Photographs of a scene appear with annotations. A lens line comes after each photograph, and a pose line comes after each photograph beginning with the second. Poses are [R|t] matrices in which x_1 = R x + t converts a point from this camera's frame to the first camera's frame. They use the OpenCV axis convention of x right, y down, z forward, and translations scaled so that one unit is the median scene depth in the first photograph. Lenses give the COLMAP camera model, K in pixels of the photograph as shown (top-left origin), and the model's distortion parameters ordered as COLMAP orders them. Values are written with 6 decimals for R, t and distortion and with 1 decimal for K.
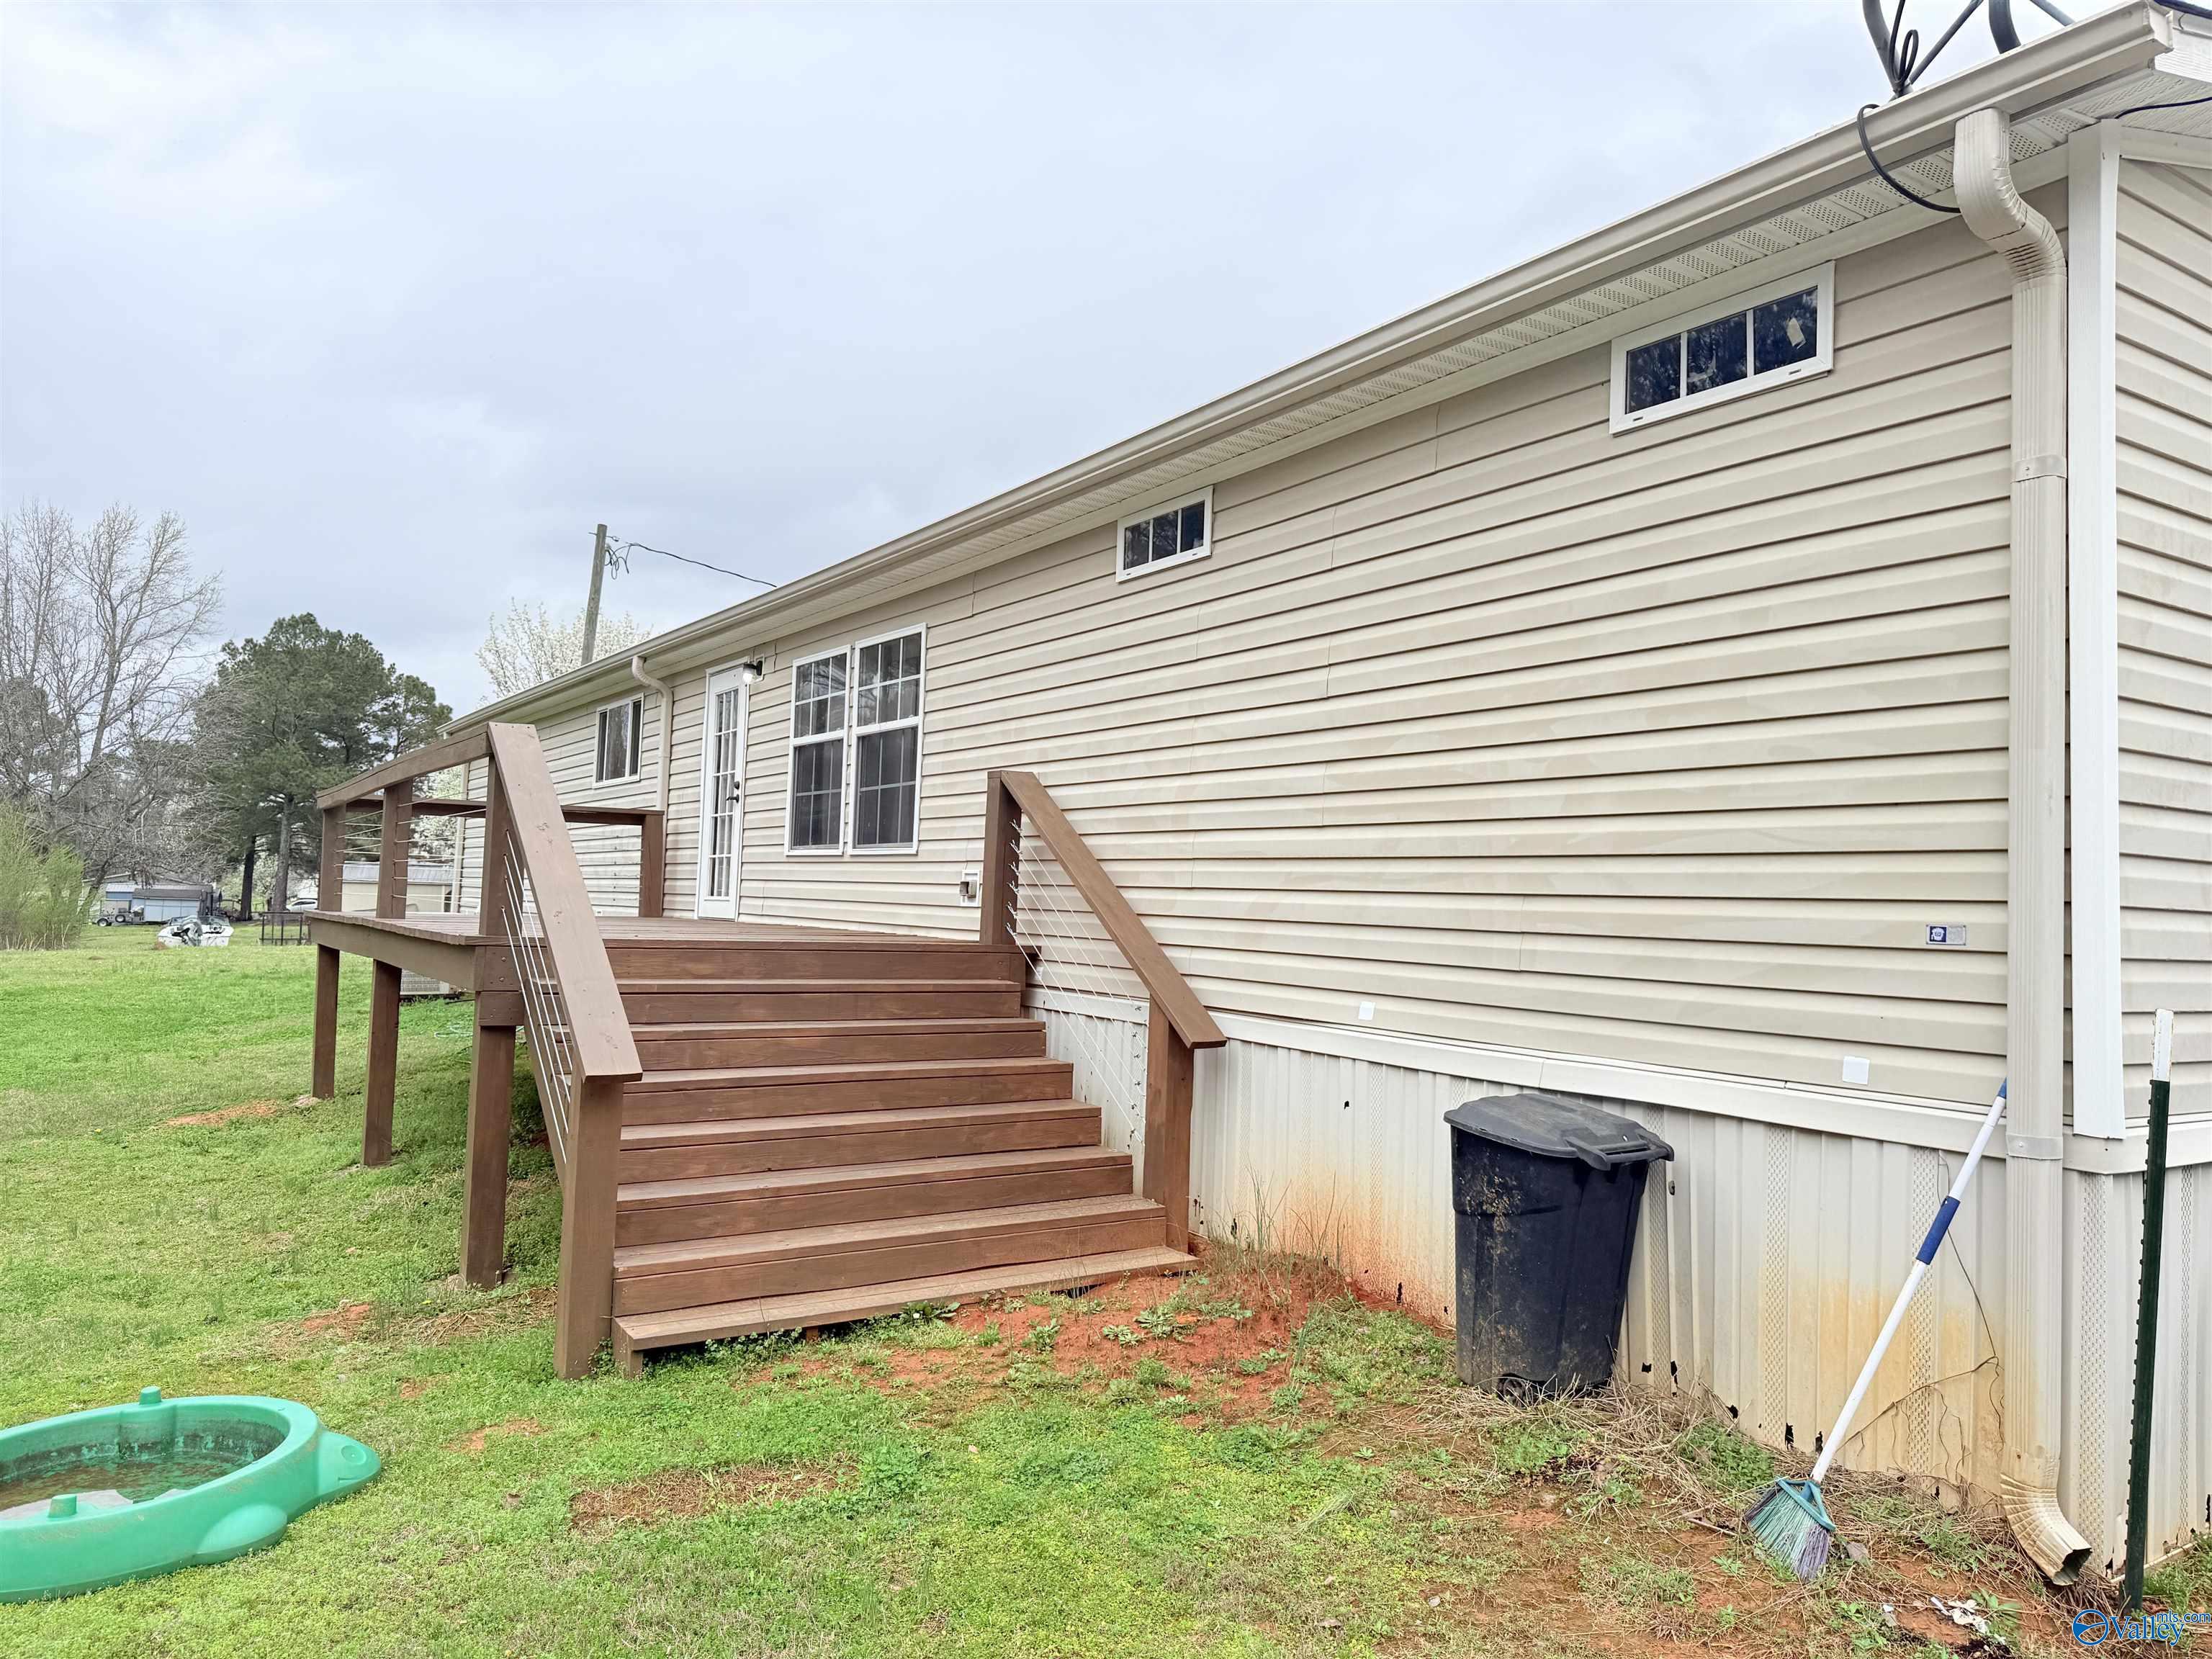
lens RADIAL K [[1550.2, 0, 1107.8], [0, 1550.2, 831.4], [0, 0, 1]] dist [0.039332, -0.014027]
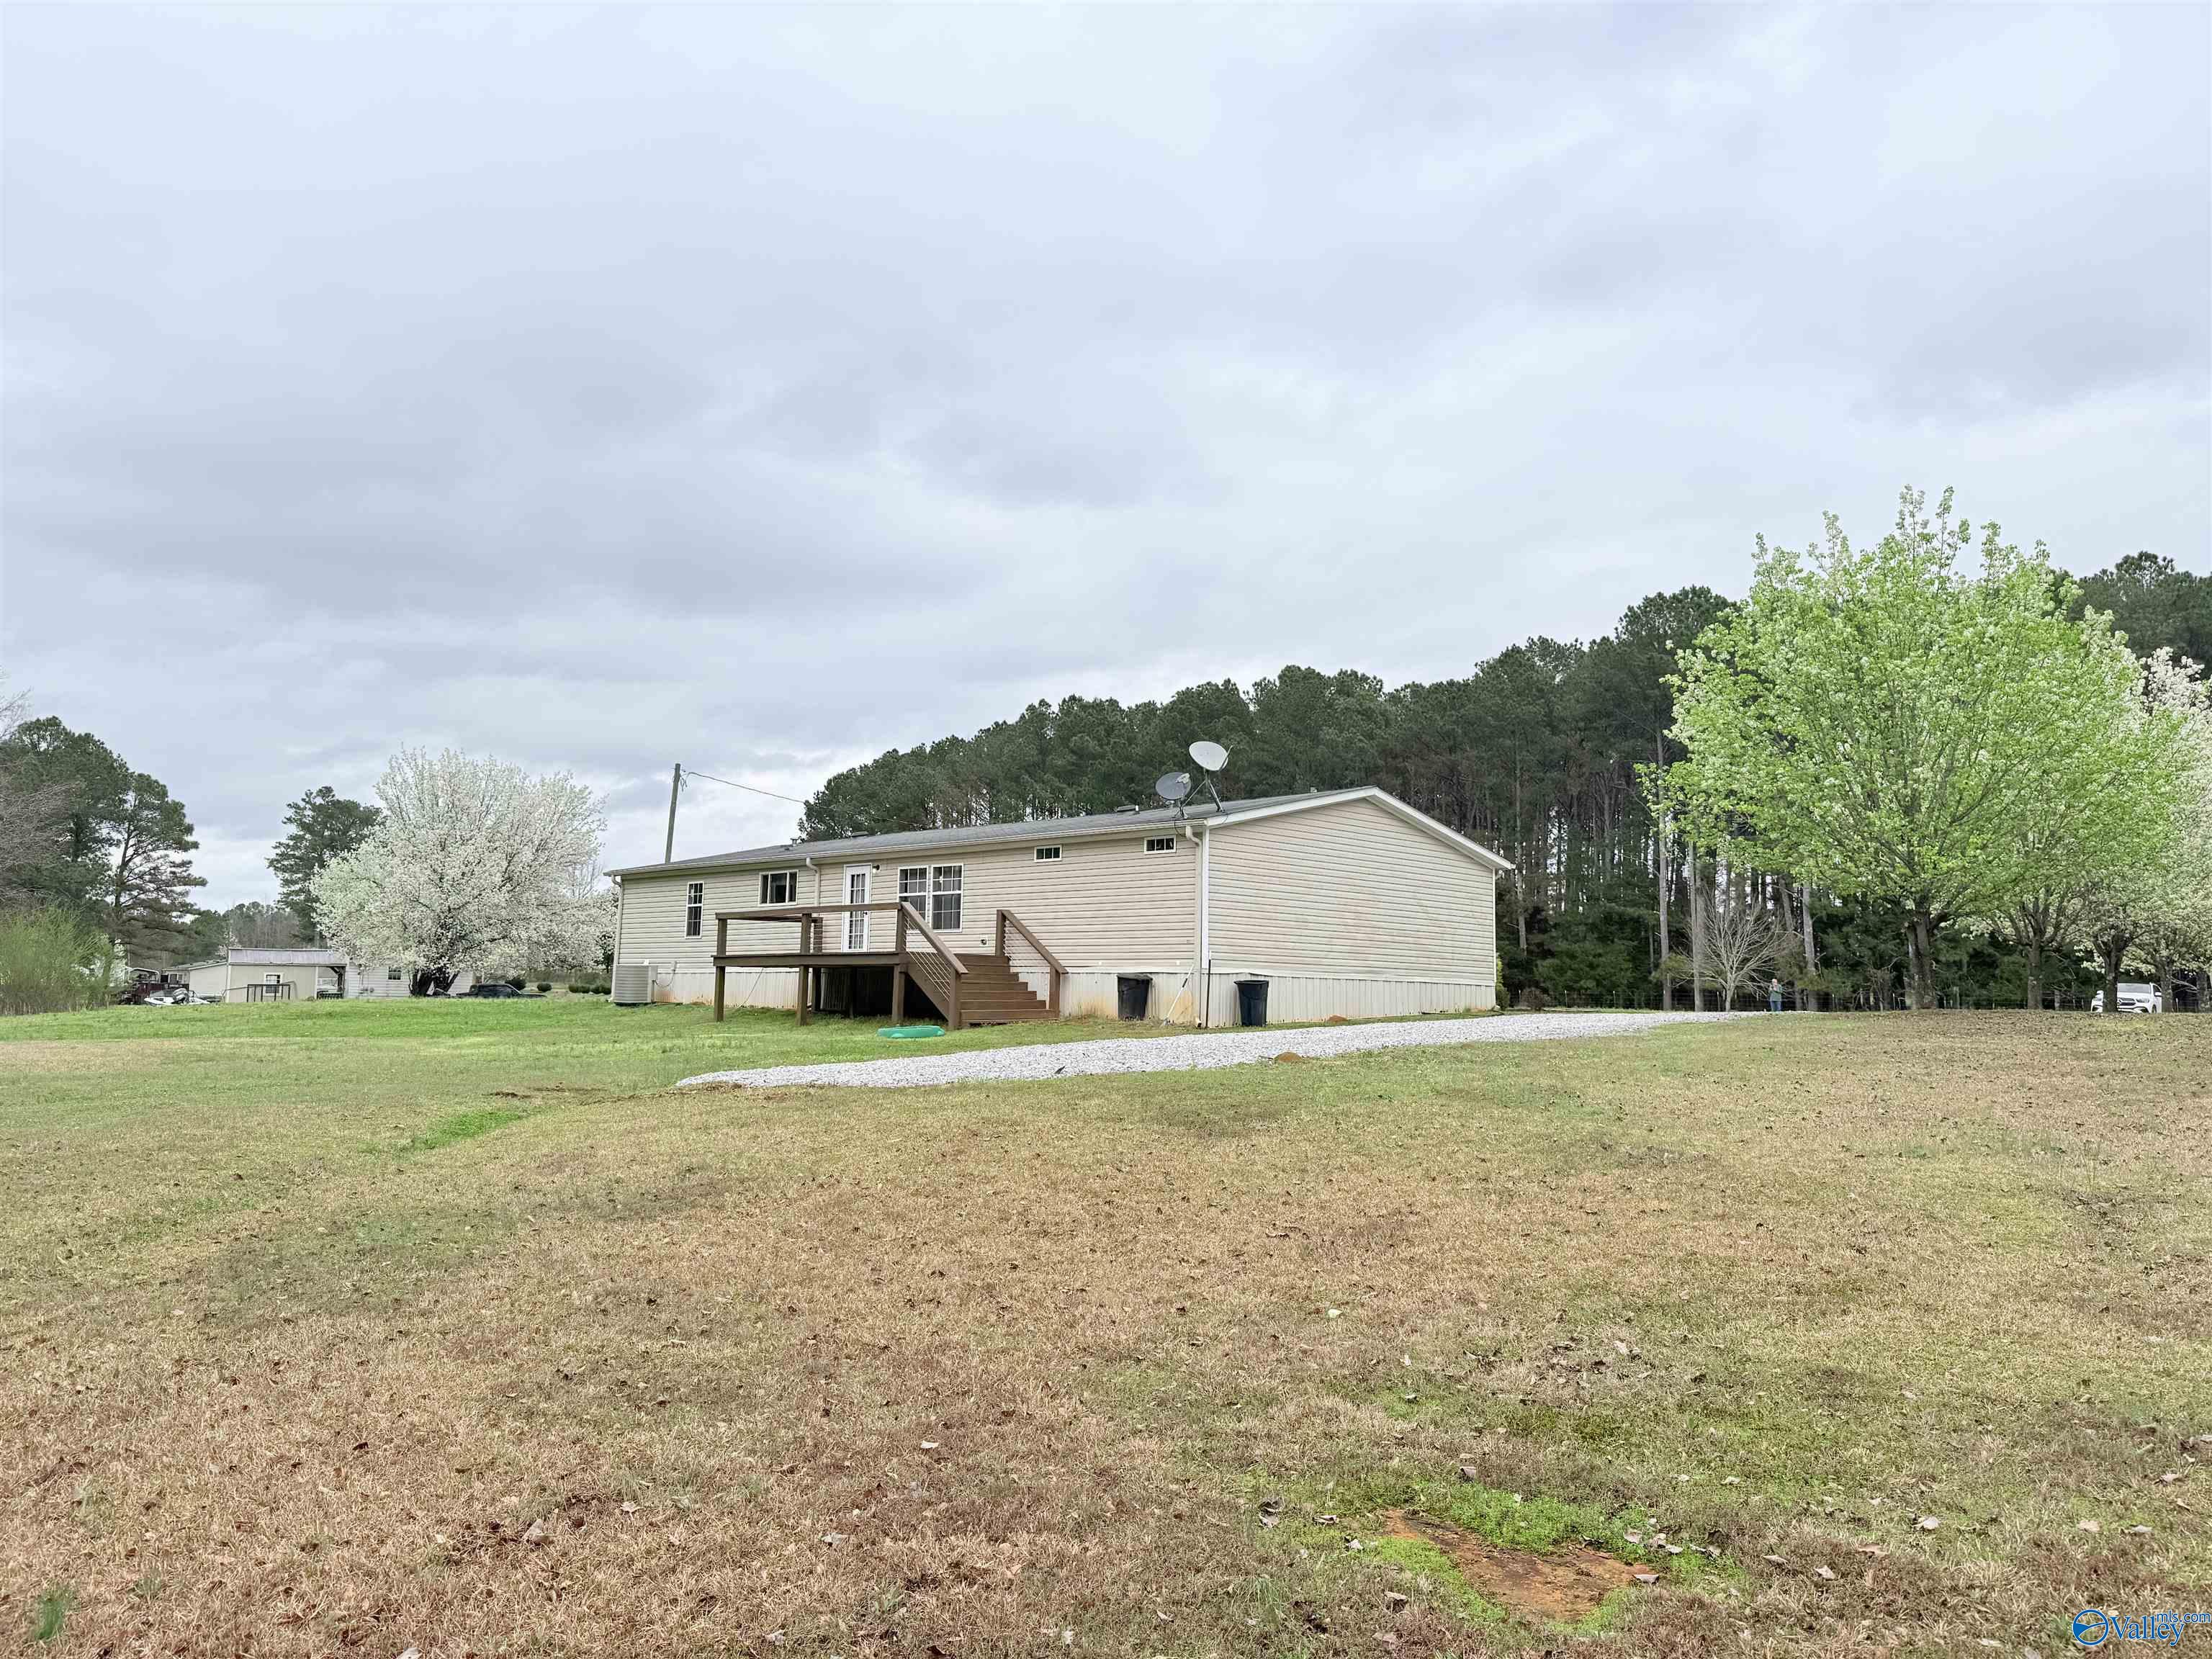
lens RADIAL K [[1550.2, 0, 1114.5], [0, 1550.2, 826.0], [0, 0, 1]] dist [0.039332, -0.014027]
pose [[0.975747, 0.007334, 0.218780, -0.638922], [0.005099, 0.998406, -0.056211, -0.028436], [-0.218844, 0.055964, 0.974154, -2.812622]]
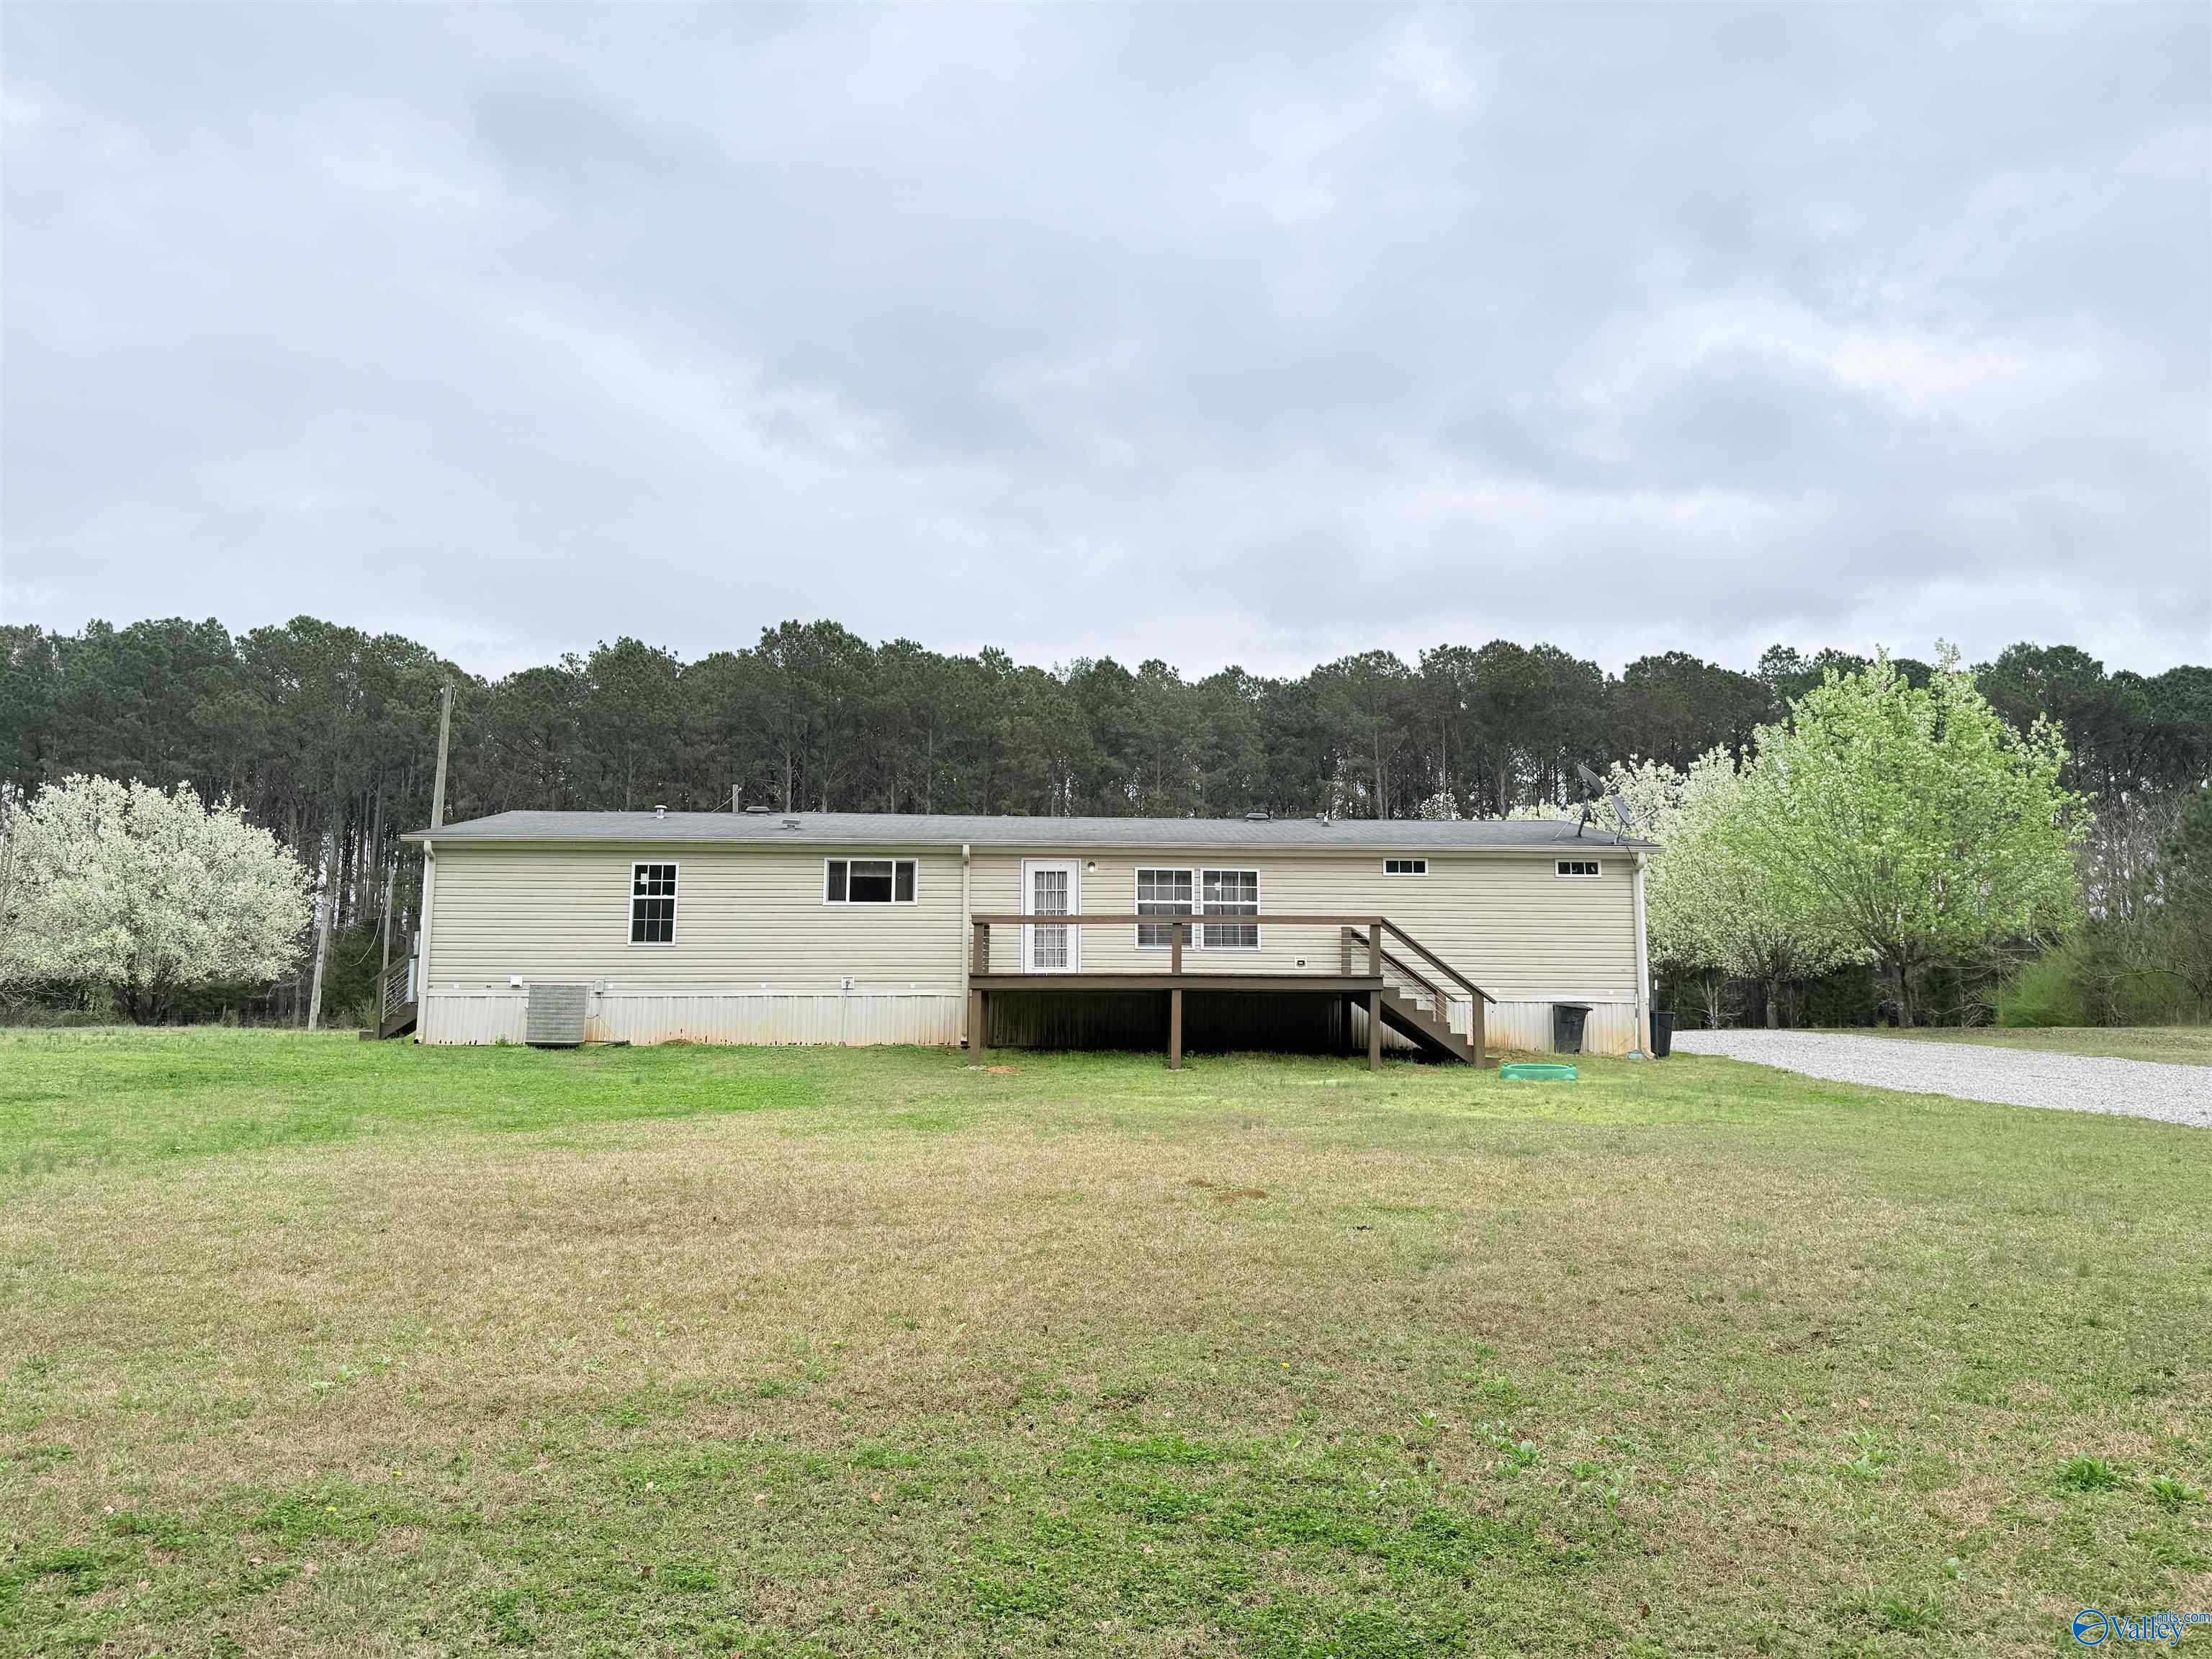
lens RADIAL K [[1550.2, 0, 1113.3], [0, 1550.2, 814.4], [0, 0, 1]] dist [0.039332, -0.014027]
pose [[0.493208, 0.087136, 0.865536, -3.229484], [-0.028127, 0.996048, -0.084247, 0.014280], [-0.869456, 0.017206, 0.493710, -0.194649]]
